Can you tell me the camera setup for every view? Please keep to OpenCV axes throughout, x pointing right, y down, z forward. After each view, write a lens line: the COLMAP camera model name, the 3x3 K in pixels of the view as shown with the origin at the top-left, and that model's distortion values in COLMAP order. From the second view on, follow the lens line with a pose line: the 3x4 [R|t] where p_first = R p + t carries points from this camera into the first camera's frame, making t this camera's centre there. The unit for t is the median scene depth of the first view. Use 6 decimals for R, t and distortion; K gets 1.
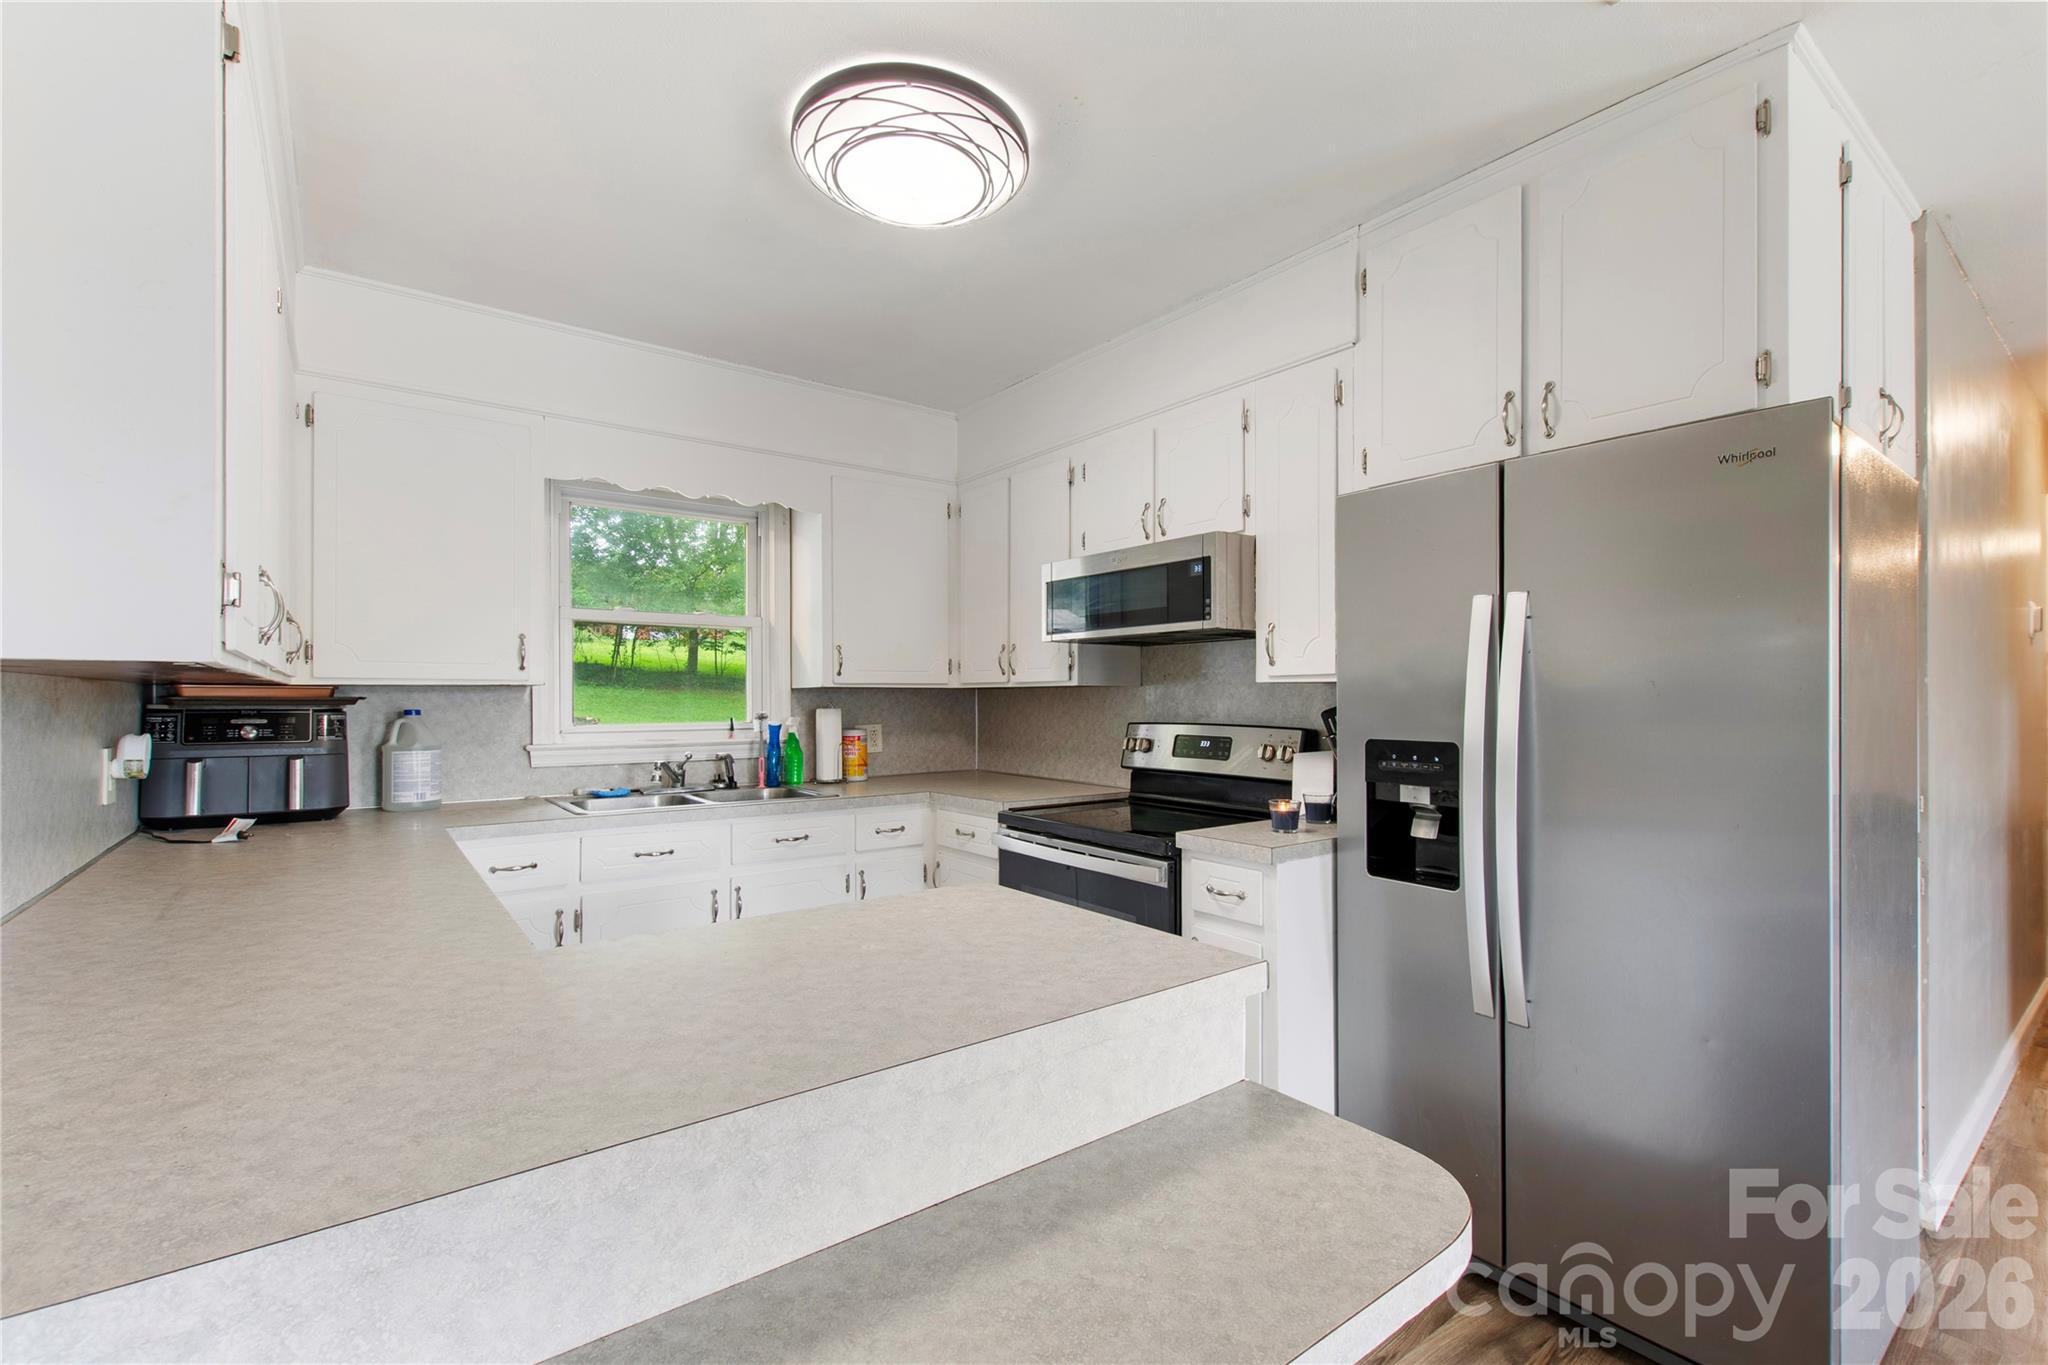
lens RADIAL K [[887.0, 0, 1024.3], [0, 887.0, 694.3], [0, 0, 1]] dist [0.009009, -0.000361]
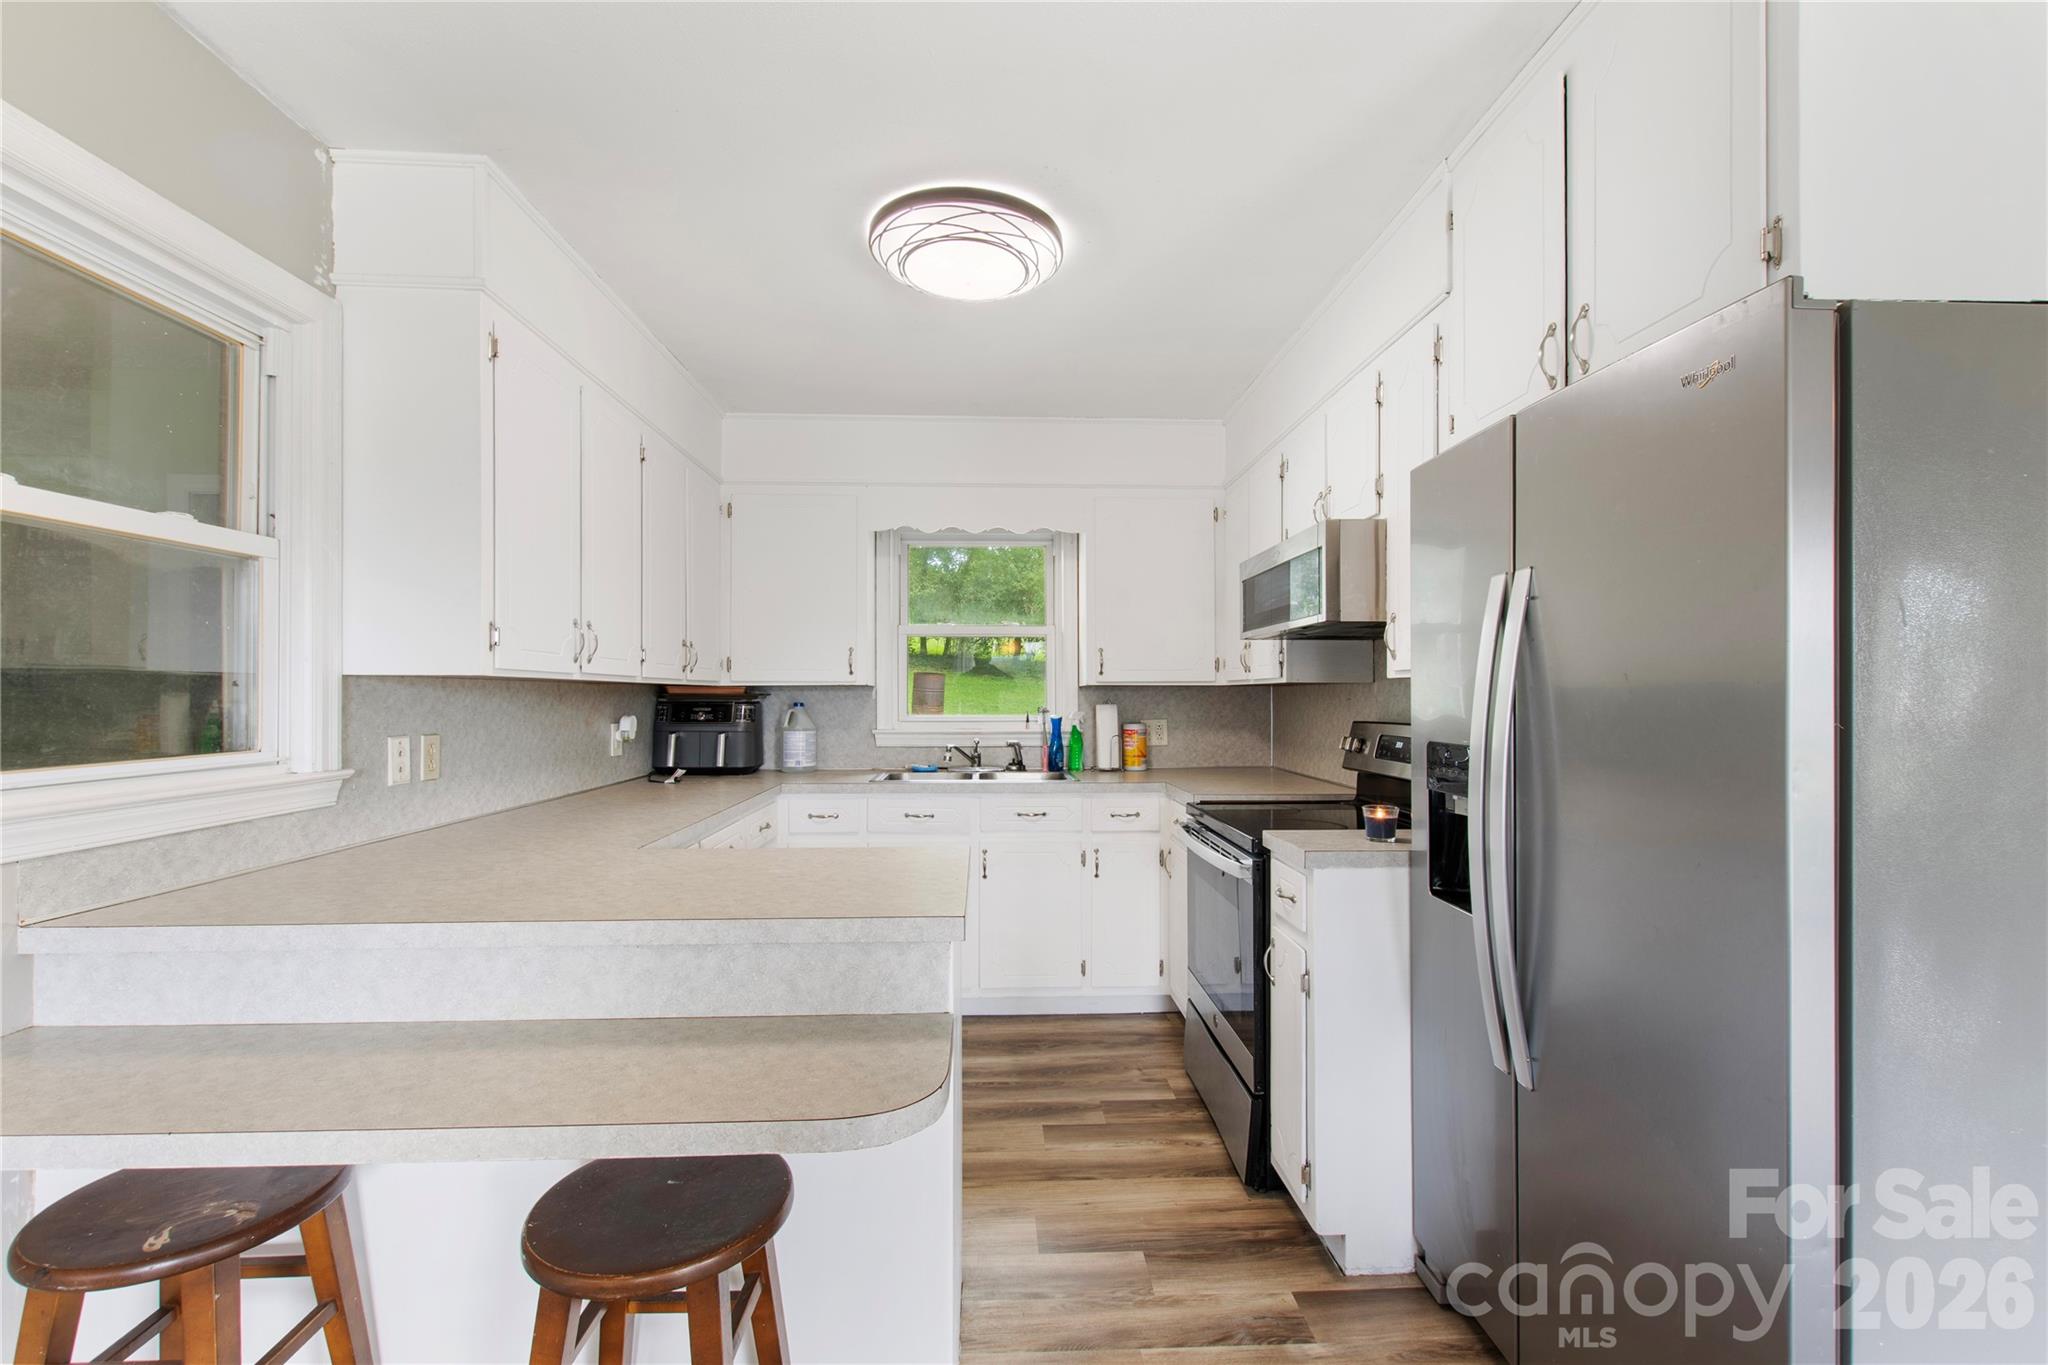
lens RADIAL K [[882.5, 0, 1026.8], [0, 882.5, 692.7], [0, 0, 1]] dist [0.002779, 0.000232]
pose [[0.824096, -0.000940, -0.566450, 0.377655], [0.001498, 0.999999, 0.000520, 0.000849], [0.566449, -0.001277, 0.824096, 0.030486]]
